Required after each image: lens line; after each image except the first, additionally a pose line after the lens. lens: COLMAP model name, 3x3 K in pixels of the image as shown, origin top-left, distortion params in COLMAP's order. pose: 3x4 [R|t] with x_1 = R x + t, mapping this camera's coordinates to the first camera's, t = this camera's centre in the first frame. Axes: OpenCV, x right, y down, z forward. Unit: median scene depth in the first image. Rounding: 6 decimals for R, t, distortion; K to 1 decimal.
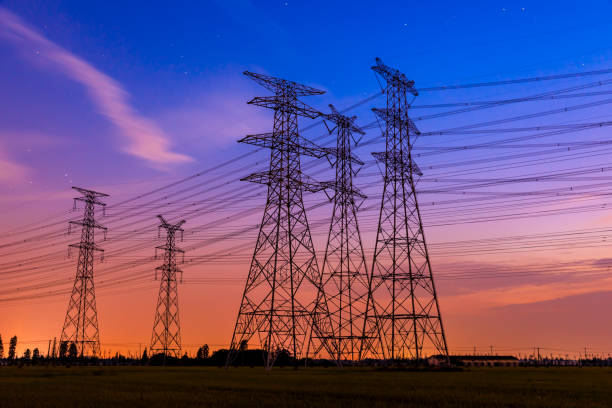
lens RADIAL K [[692.7, 0, 306.0], [0, 692.7, 204.0], [0, 0, 1]] dist [0.014750, -0.008016]
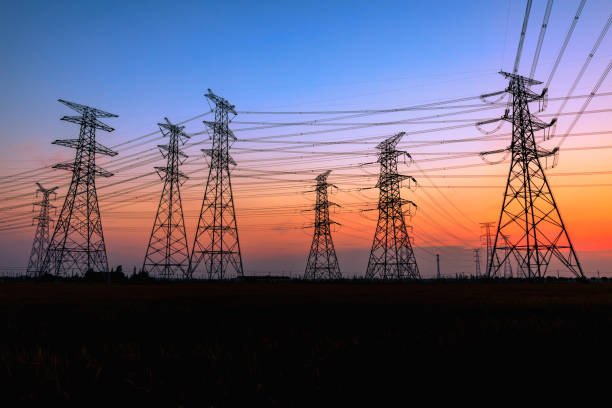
lens RADIAL K [[445.7, 0, 306.0], [0, 445.7, 204.0], [0, 0, 1]] dist [-0.009595, -0.000496]
pose [[0.966861, 0.042076, 0.251812, 0.096685], [-0.055697, 0.997331, 0.047206, -0.013938], [-0.249154, -0.059667, 0.966624, -0.065004]]
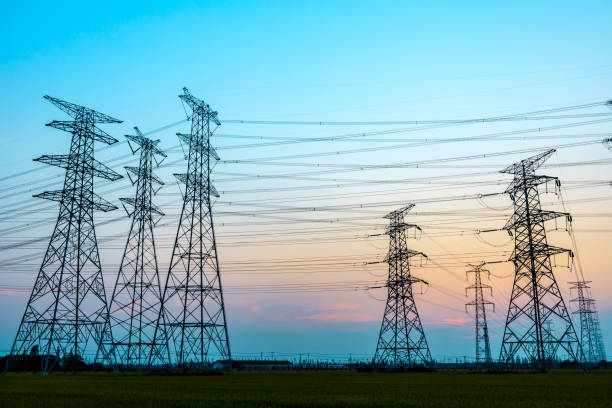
lens RADIAL K [[638.8, 0, 306.0], [0, 638.8, 204.0], [0, 0, 1]] dist [0.002750, 0.010383]
pose [[0.955461, 0.069307, 0.286864, 0.011332], [-0.062263, 0.997493, -0.033617, -0.006953], [-0.288475, 0.014258, 0.957381, -0.028148]]
